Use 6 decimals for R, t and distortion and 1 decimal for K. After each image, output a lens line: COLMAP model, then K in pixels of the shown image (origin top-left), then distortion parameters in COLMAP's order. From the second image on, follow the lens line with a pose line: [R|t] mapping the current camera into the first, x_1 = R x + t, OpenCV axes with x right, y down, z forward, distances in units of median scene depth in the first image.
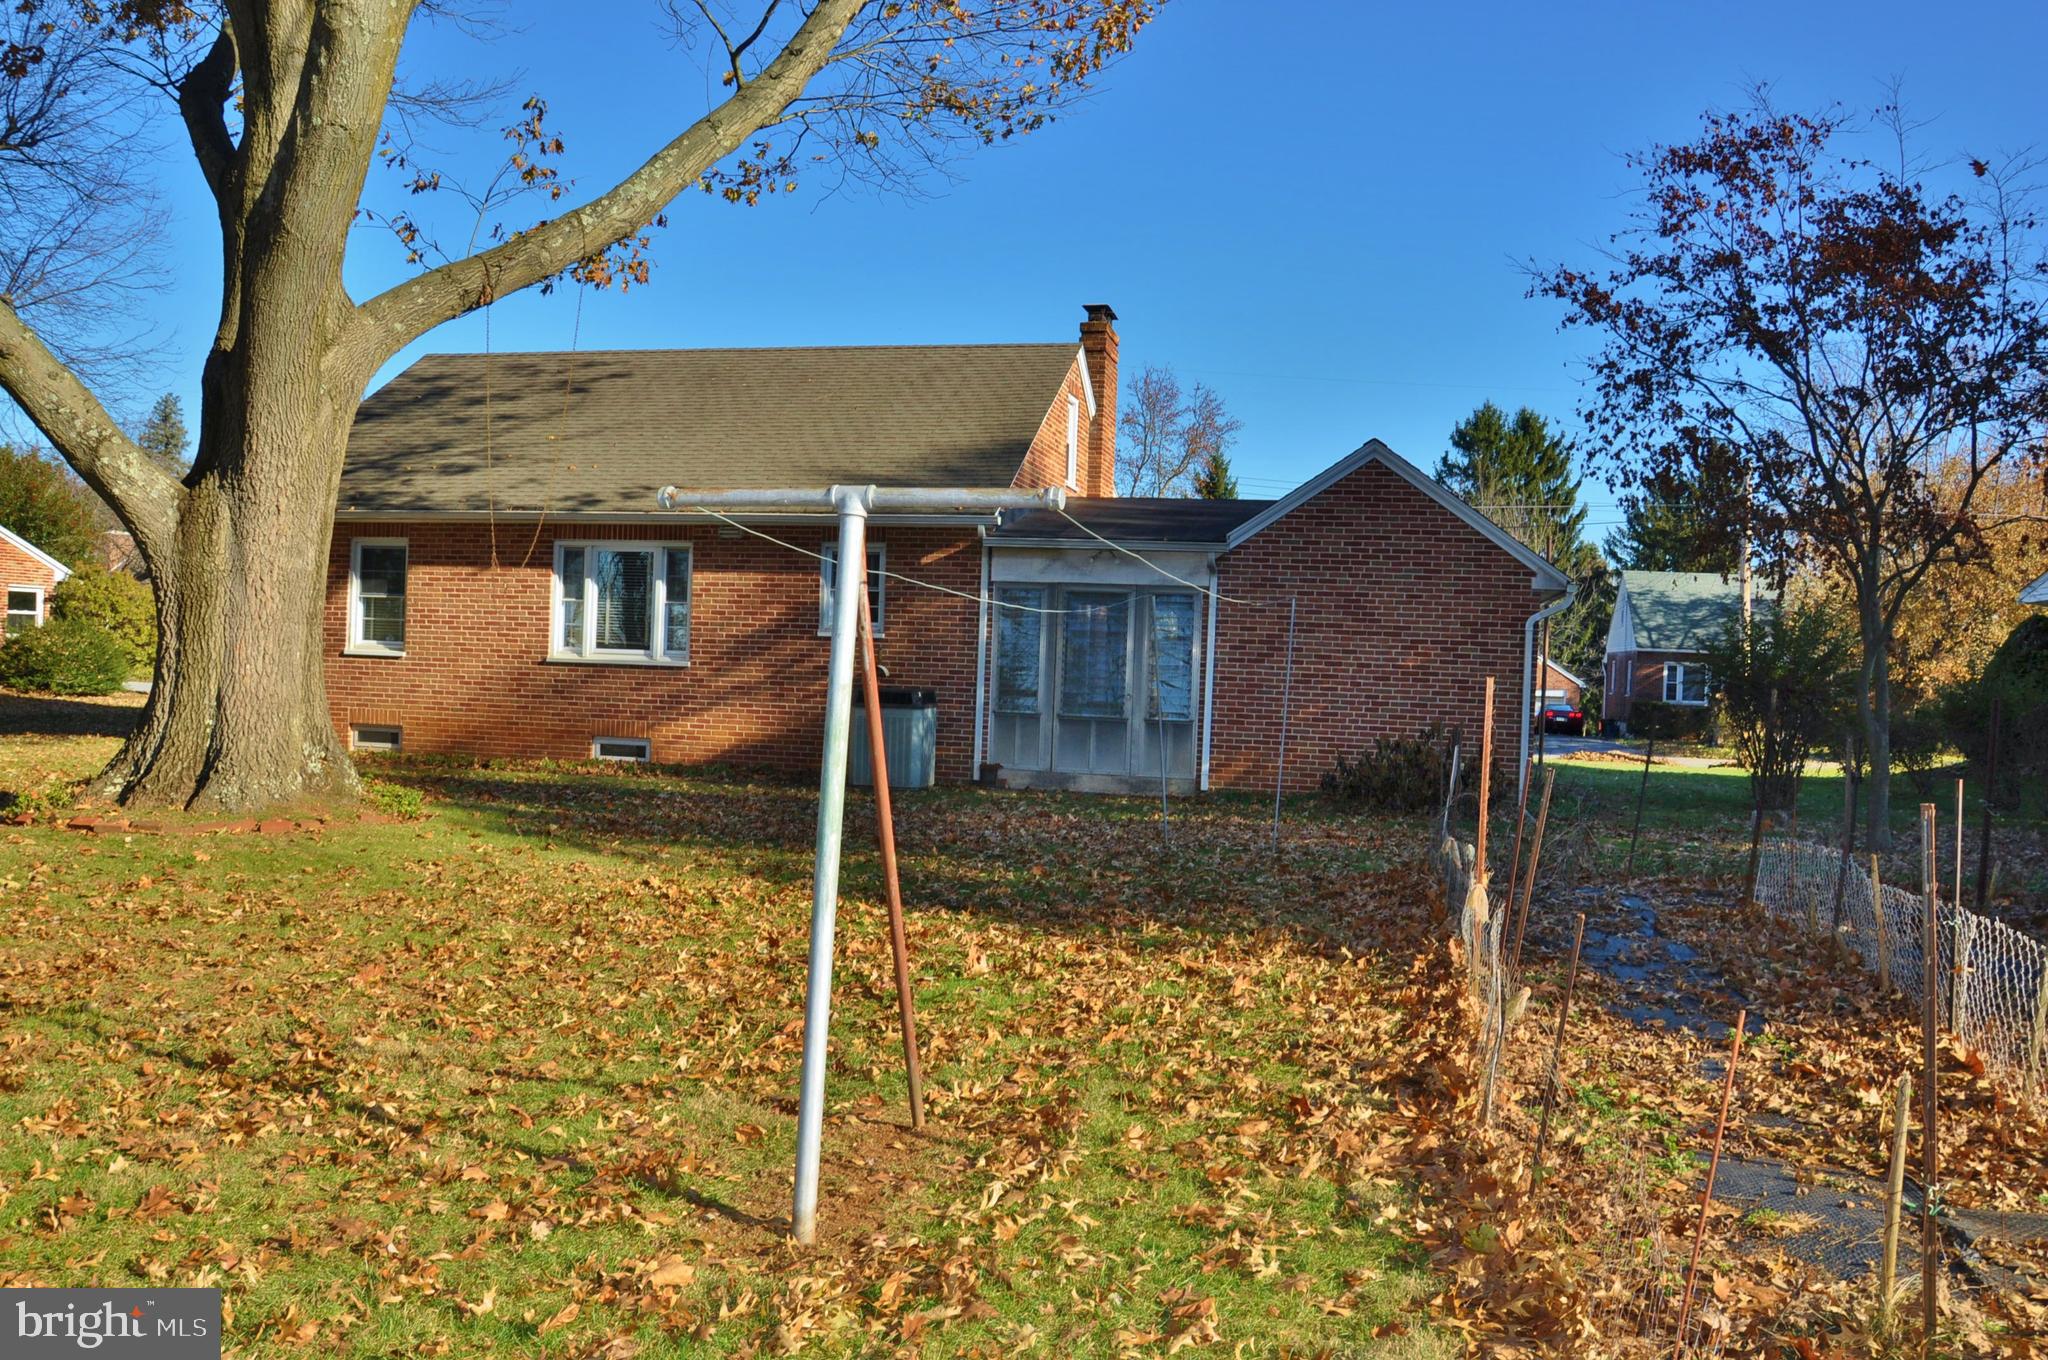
lens RADIAL K [[1607.0, 0, 1024.1], [0, 1607.0, 683.6], [0, 0, 1]] dist [-0.154143, 0.124814]
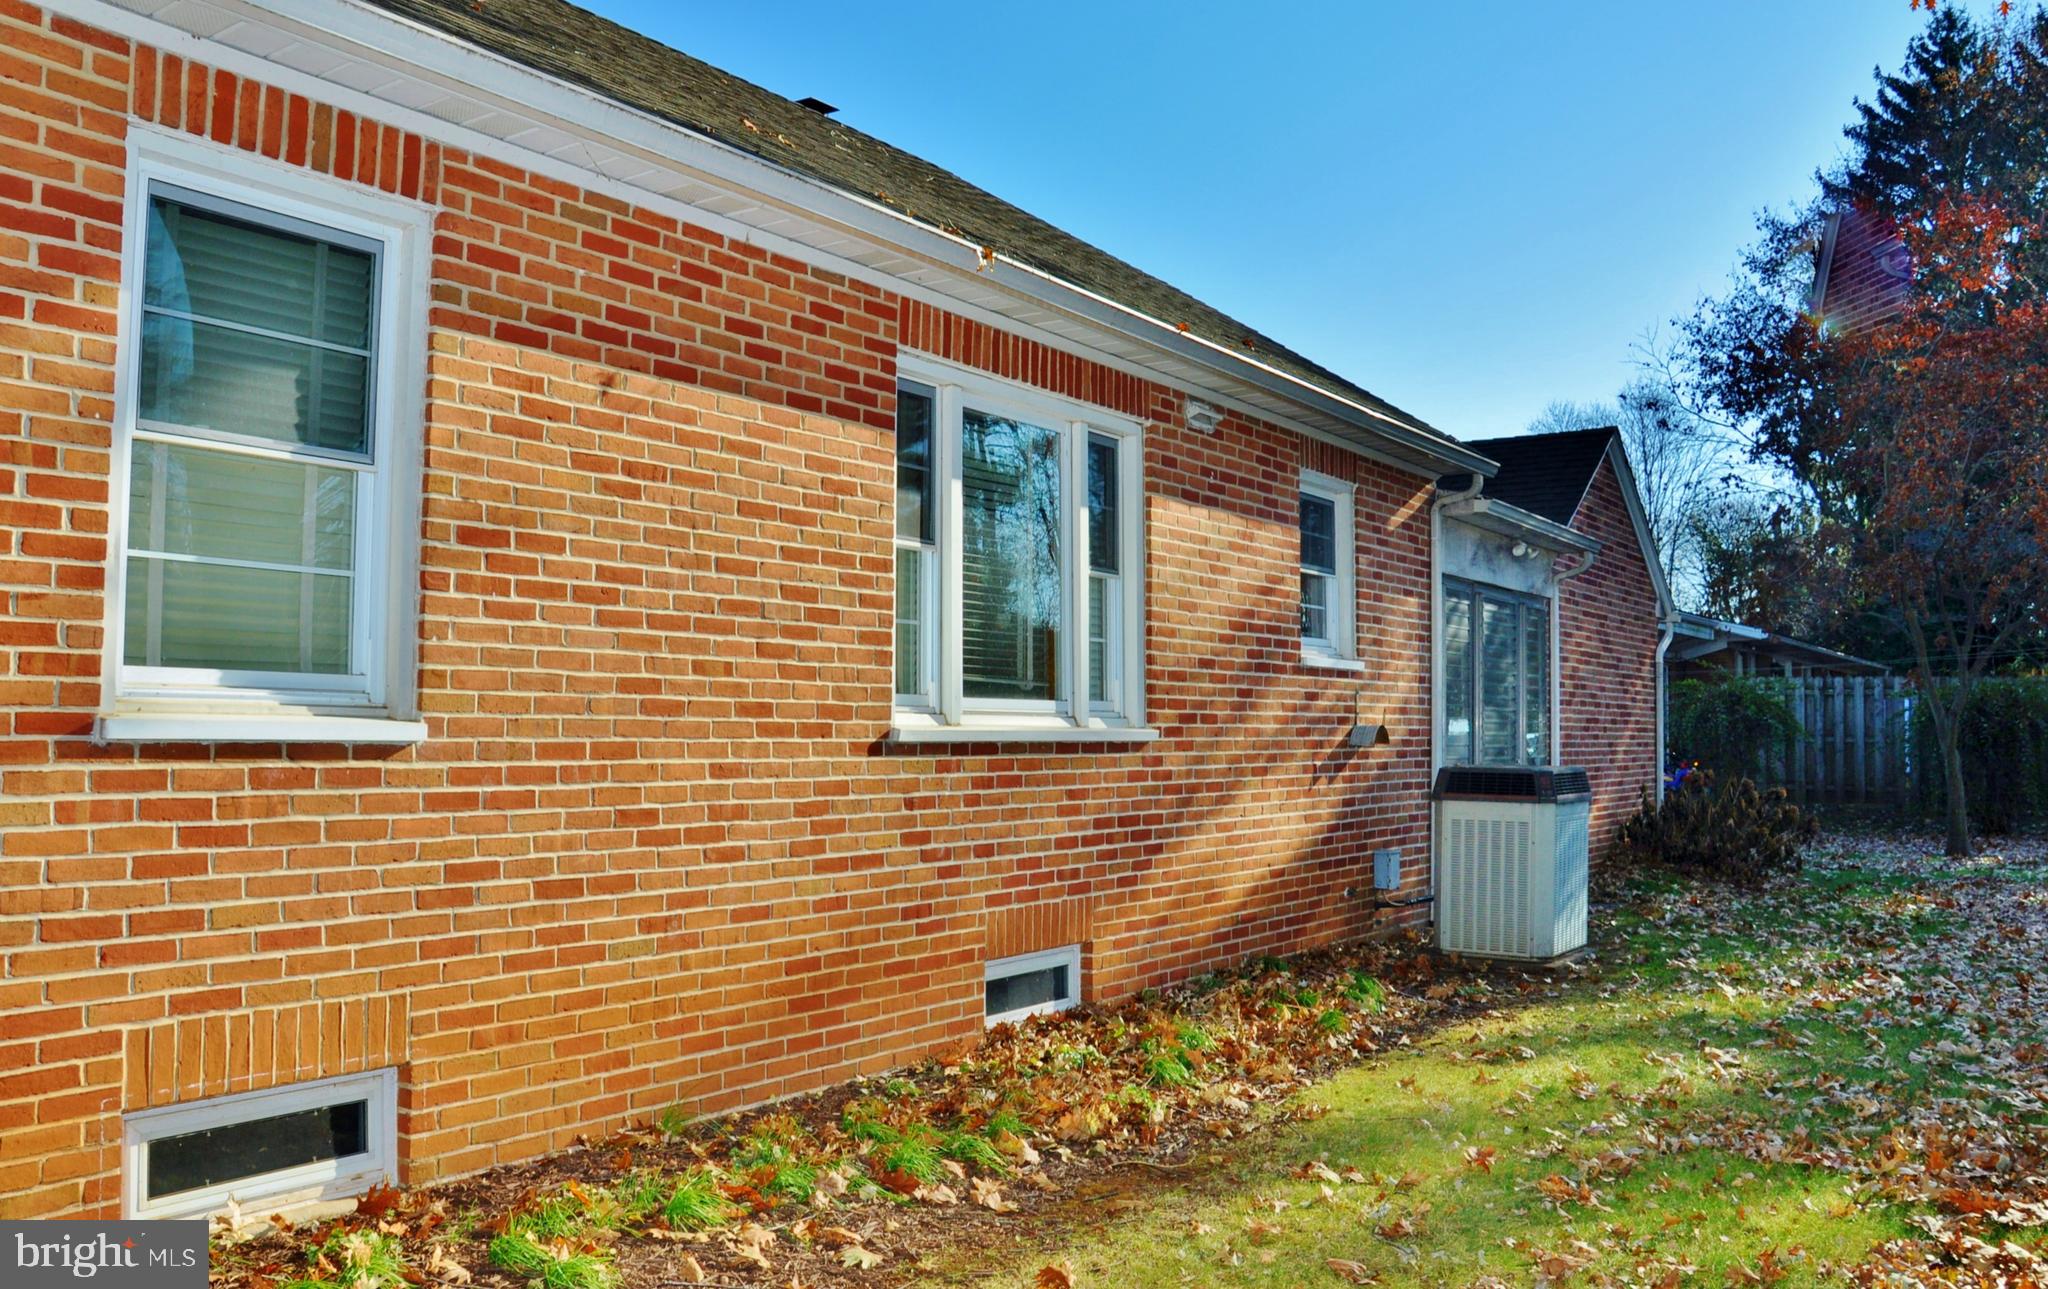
lens RADIAL K [[1695.3, 0, 1027.6], [0, 1695.3, 655.6], [0, 0, 1]] dist [-0.068456, 0.002962]
pose [[0.363719, 0.009565, 0.931460, -0.599150], [0.016779, 0.999718, -0.016818, -0.024663], [-0.931358, 0.021746, 0.363456, 0.865523]]
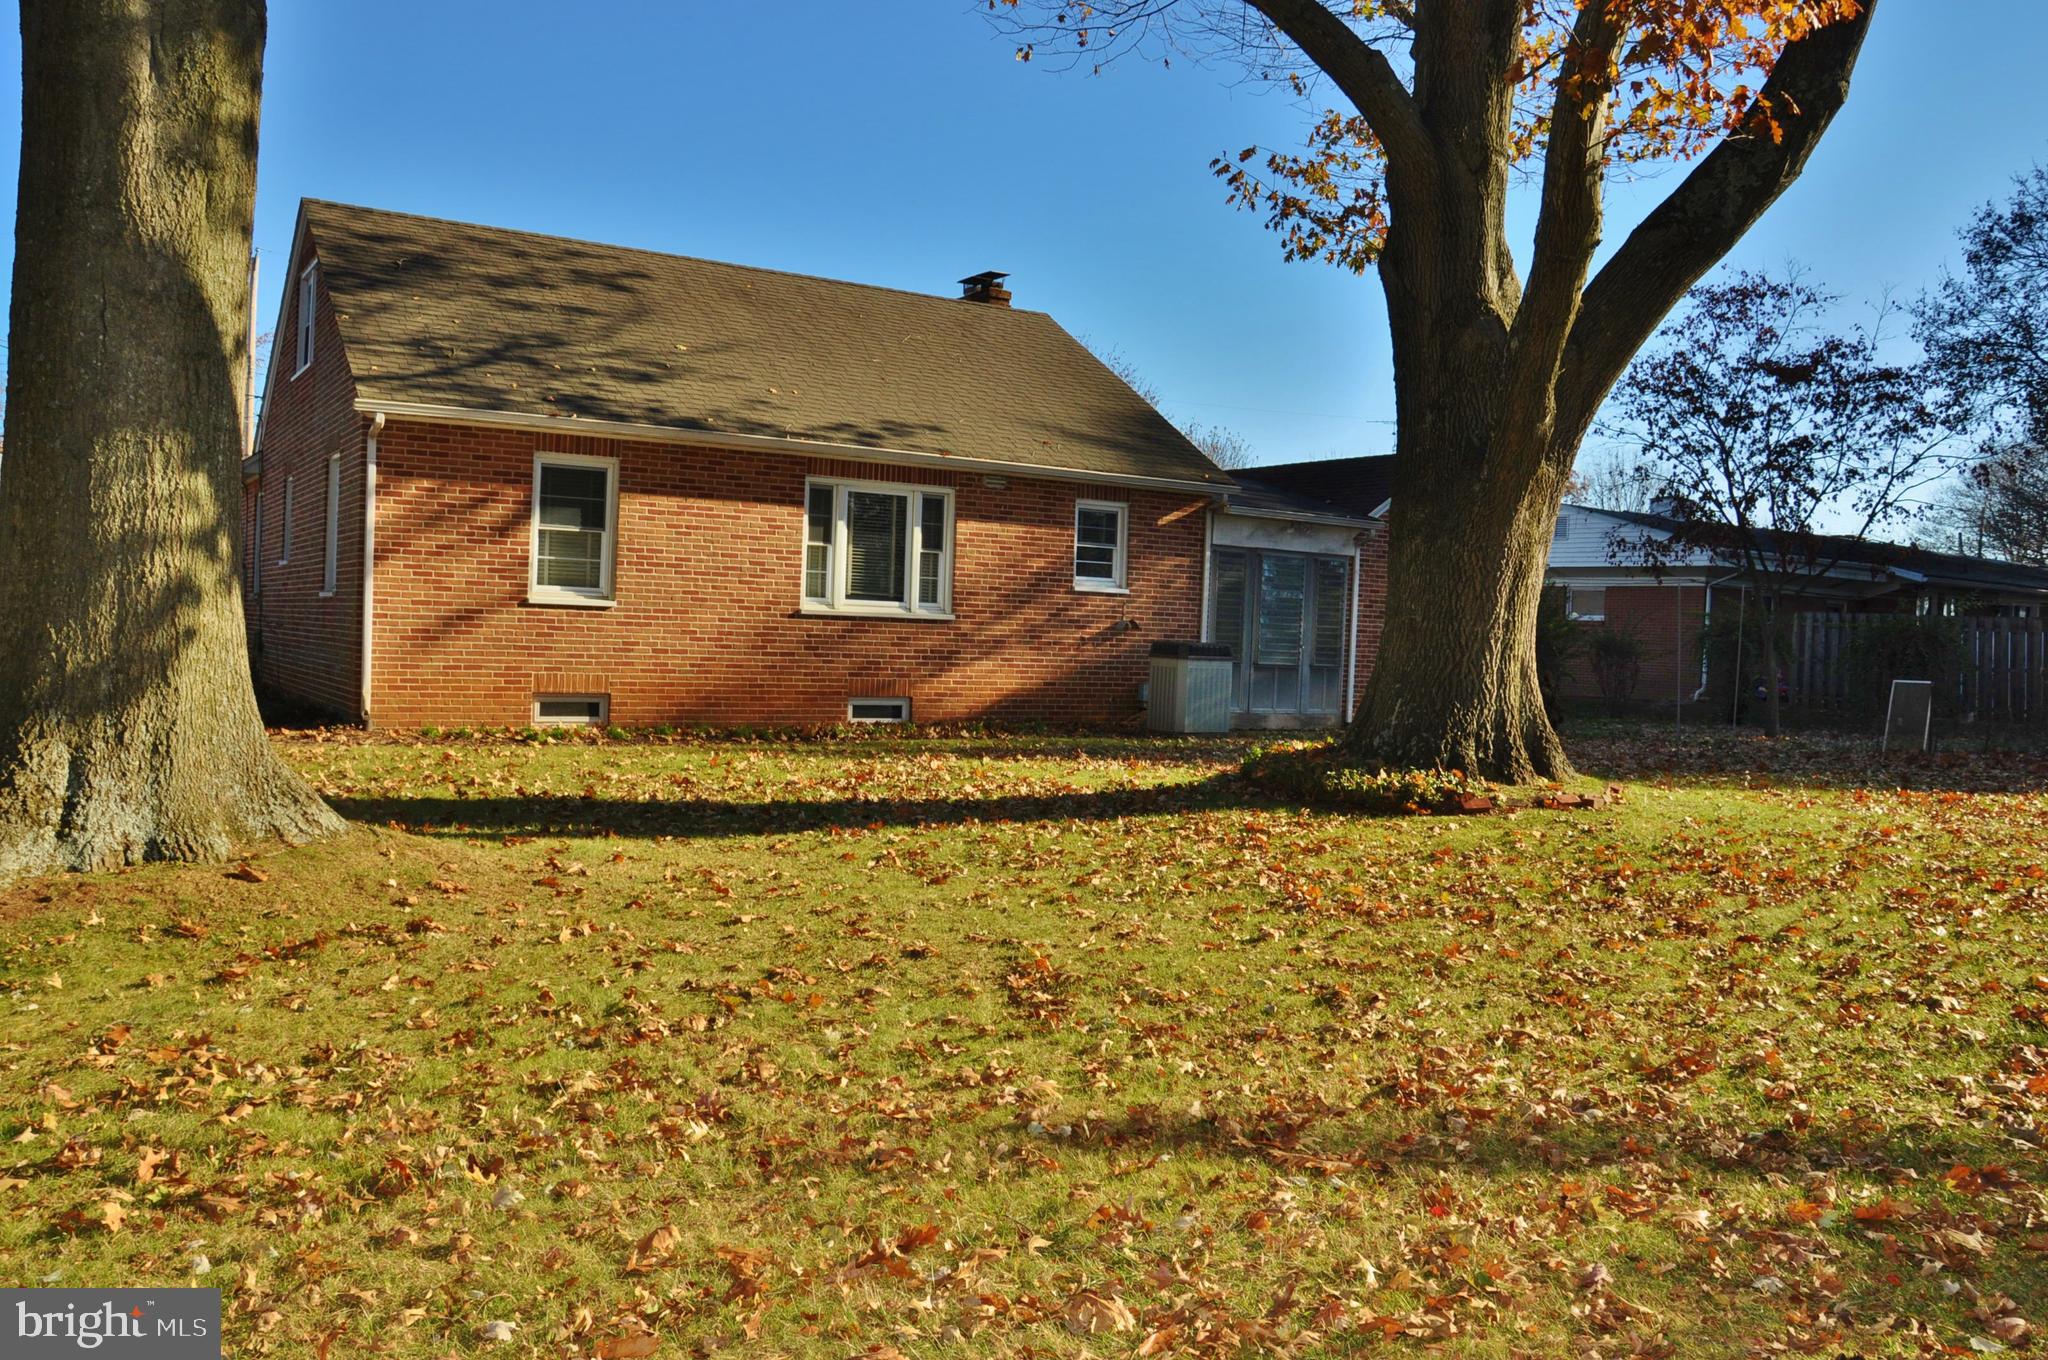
lens RADIAL K [[1607.0, 0, 1013.6], [0, 1607.0, 692.2], [0, 0, 1]] dist [-0.154143, 0.124814]
pose [[0.705354, -0.032620, 0.708105, -0.852223], [-0.002468, 0.998822, 0.048471, -0.013964], [-0.708851, -0.035937, 0.704442, 0.295237]]
